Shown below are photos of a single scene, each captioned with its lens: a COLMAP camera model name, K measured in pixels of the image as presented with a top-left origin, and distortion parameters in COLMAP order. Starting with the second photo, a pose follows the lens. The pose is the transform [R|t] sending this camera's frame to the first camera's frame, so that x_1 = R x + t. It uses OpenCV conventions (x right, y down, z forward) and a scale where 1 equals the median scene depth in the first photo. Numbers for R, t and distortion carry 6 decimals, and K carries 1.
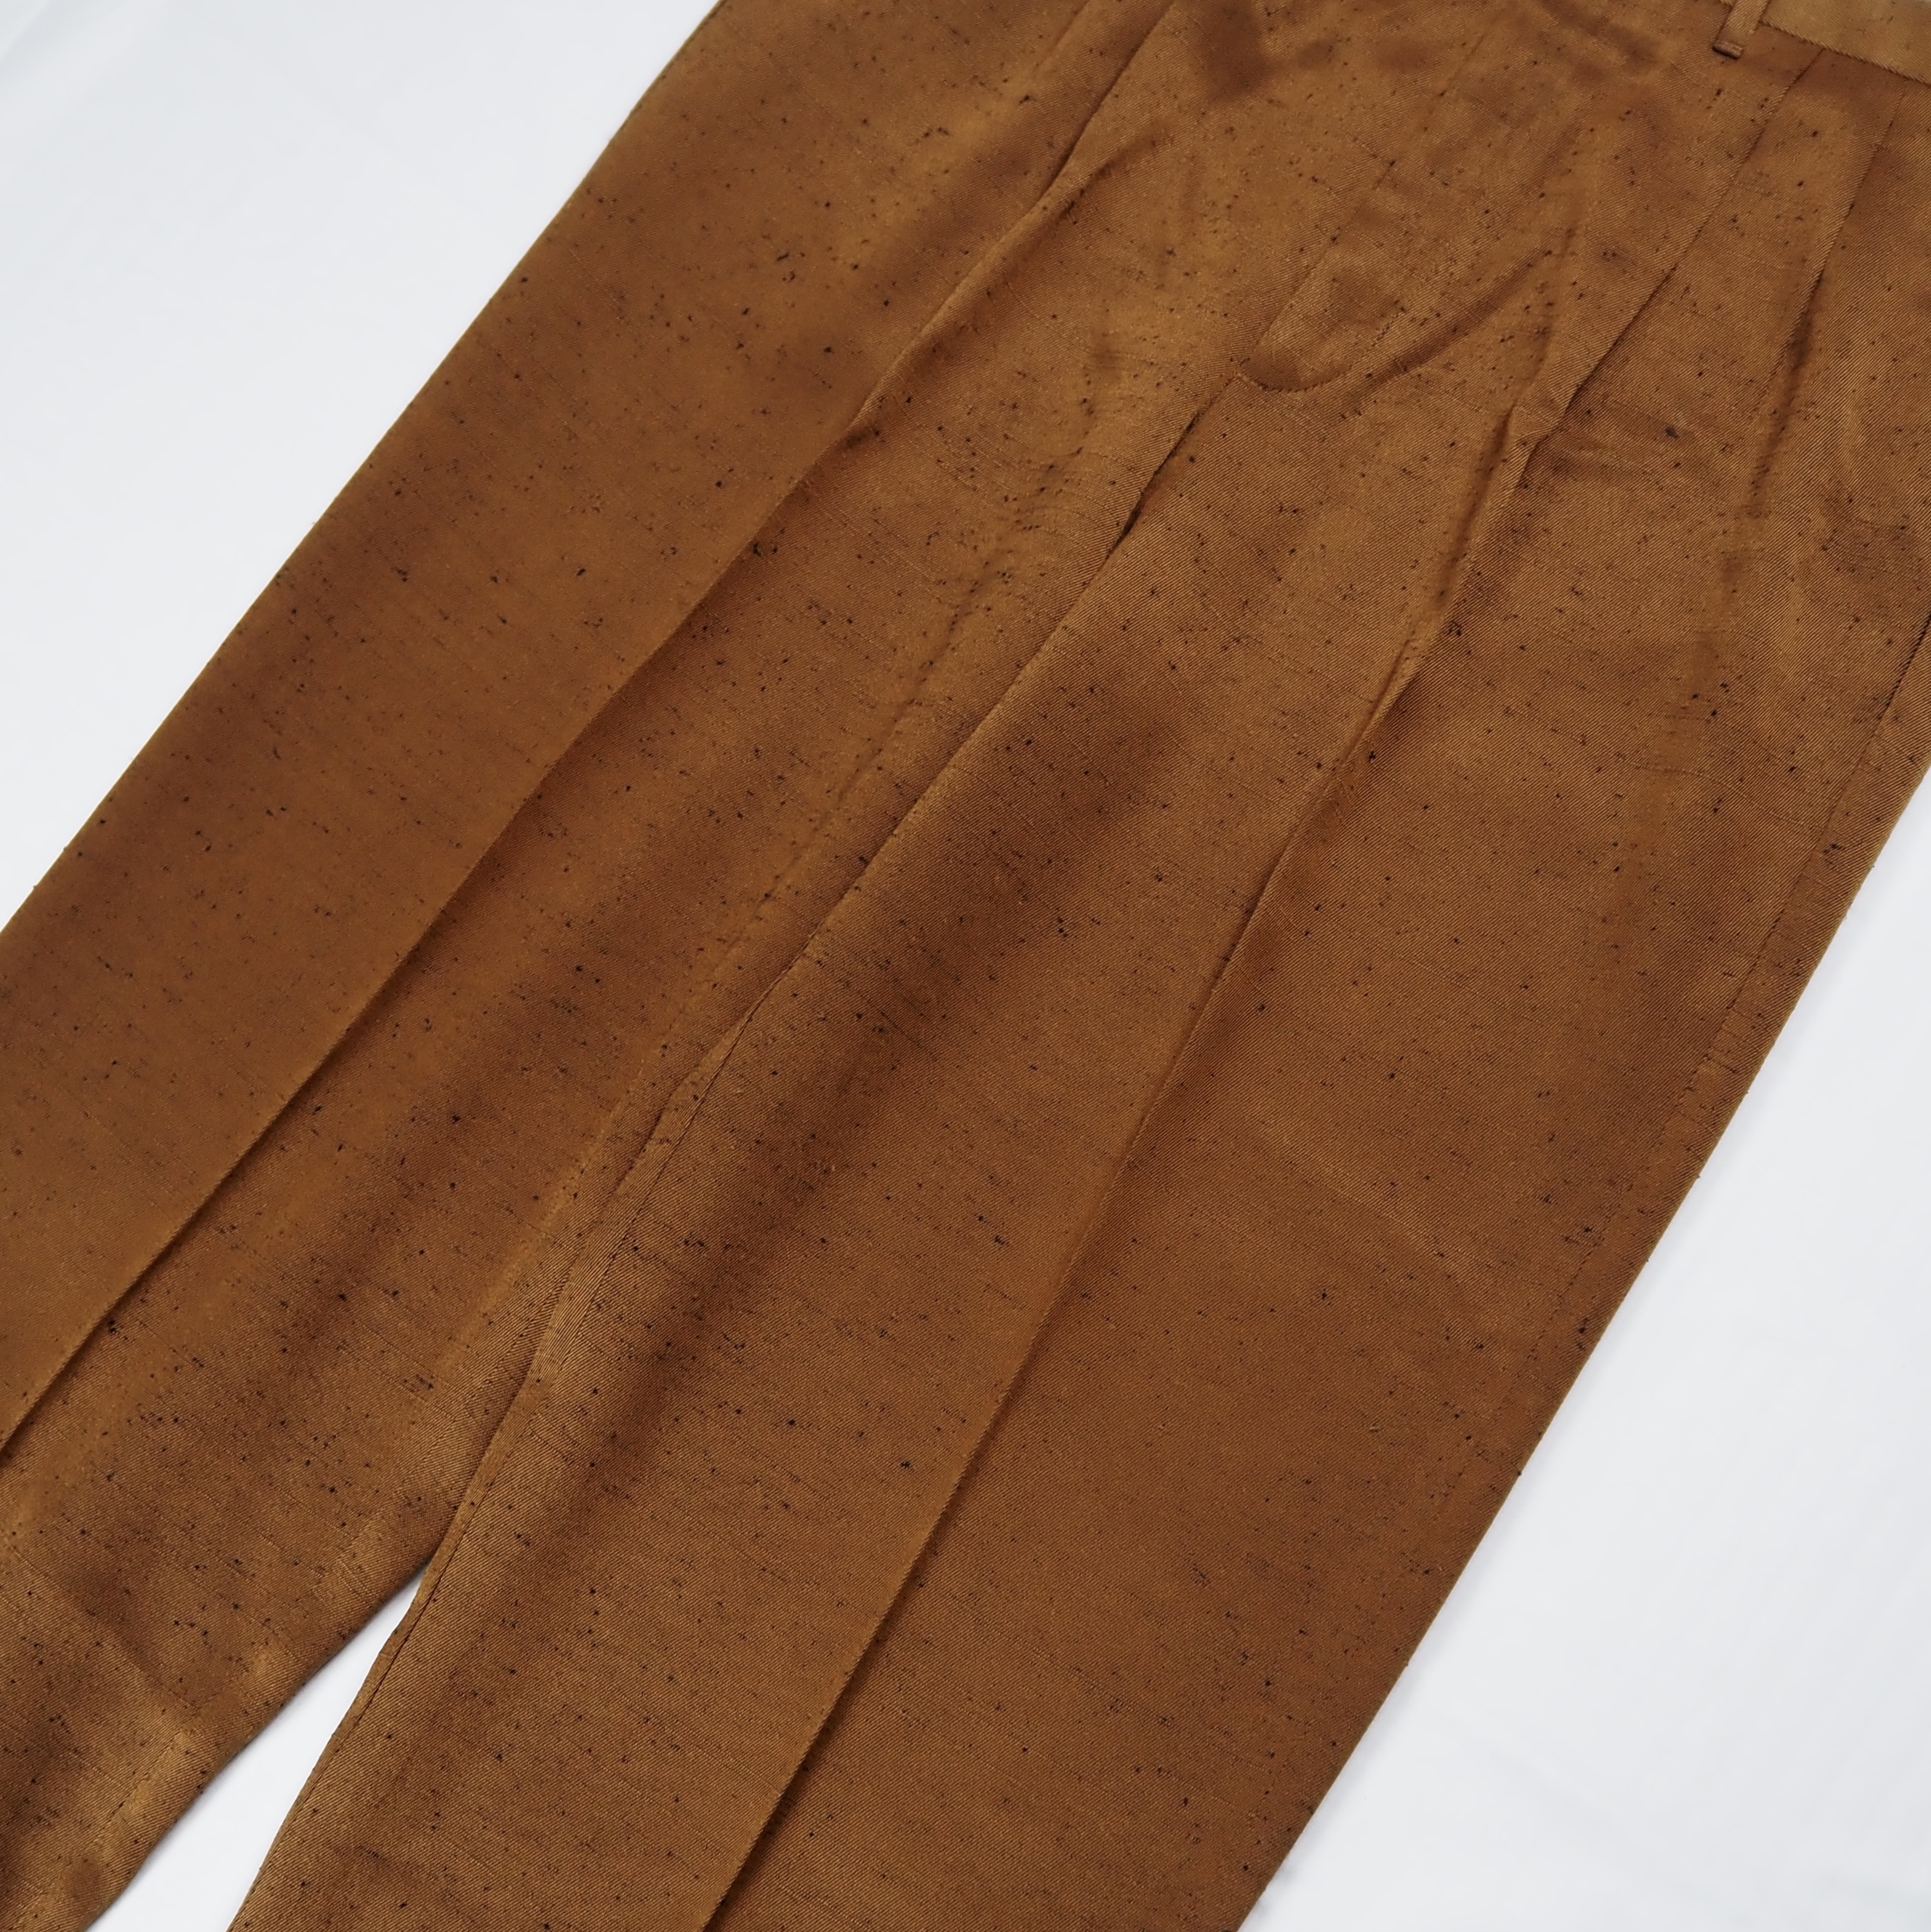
lens RADIAL K [[2610.9, 0, 780.0], [0, 2610.9, 1004.5], [0, 0, 1]] dist [-0.047730, 0.043816]
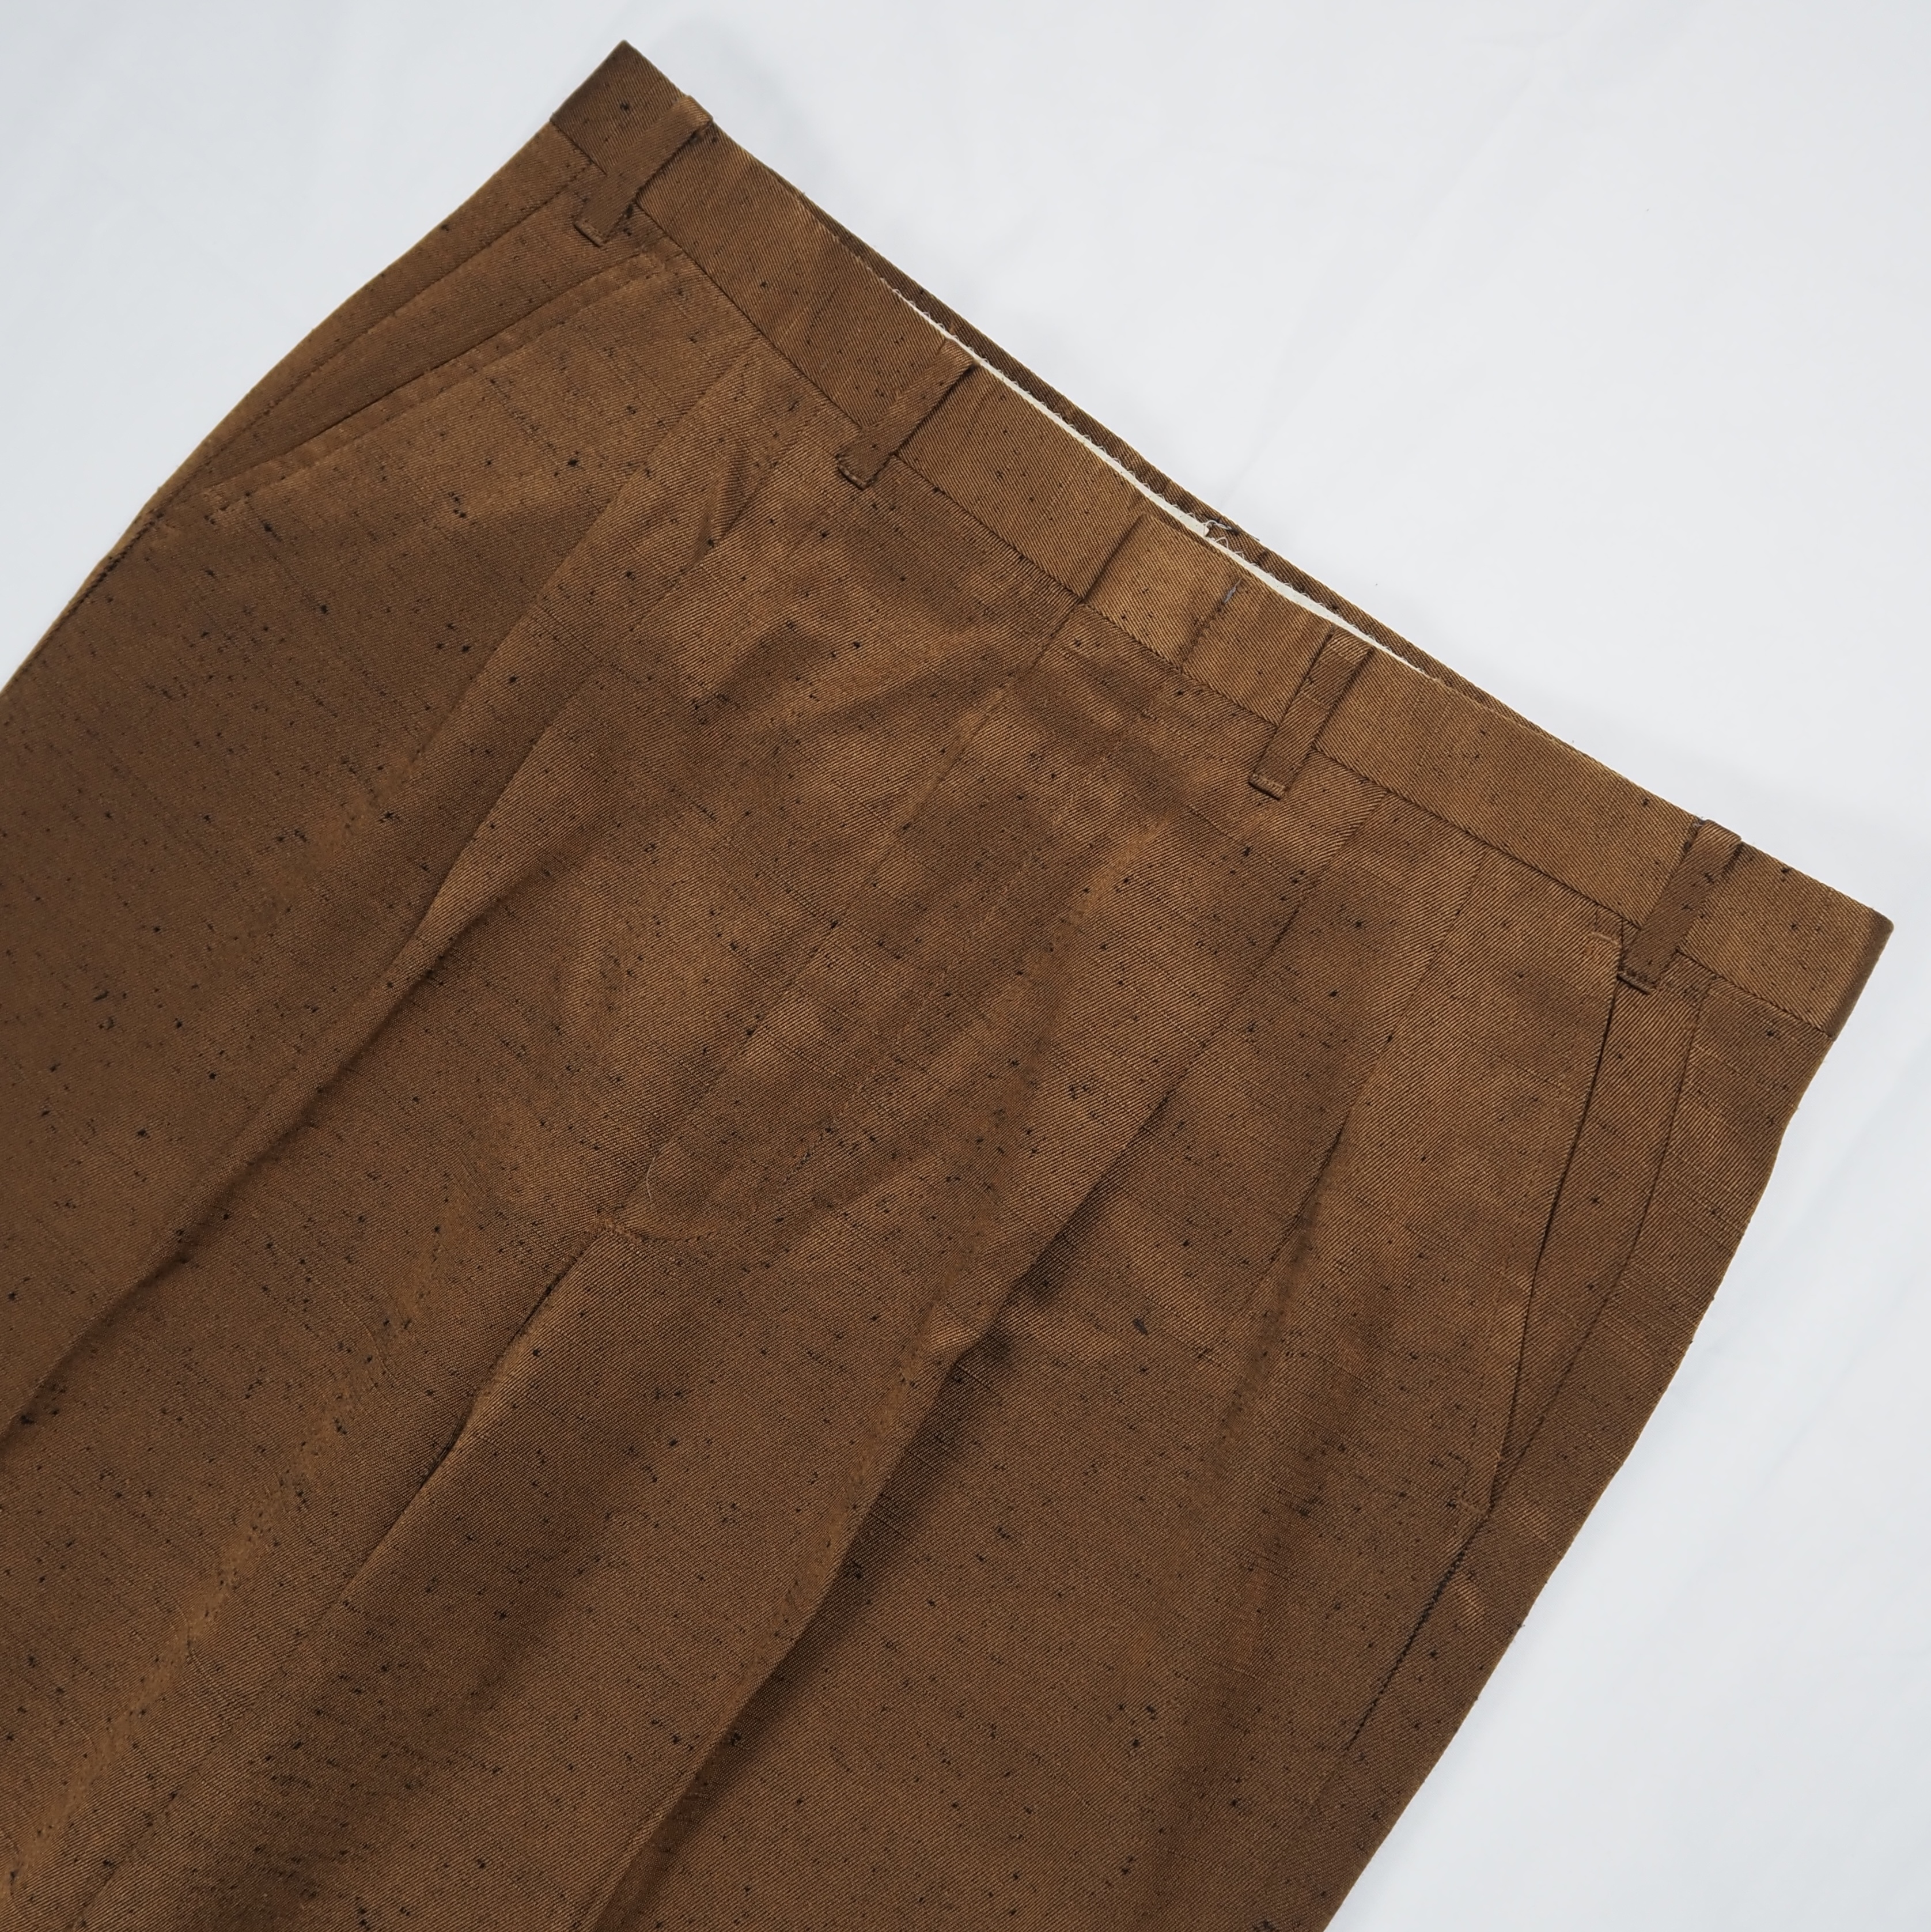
lens RADIAL K [[2610.9, 0, 780.0], [0, 2610.9, 1004.5], [0, 0, 1]] dist [-0.047730, 0.043816]
pose [[0.999126, 0.020577, -0.036384, 0.249408], [-0.015301, 0.990066, 0.139767, -0.412051], [0.038899, -0.139088, 0.989516, 0.205541]]
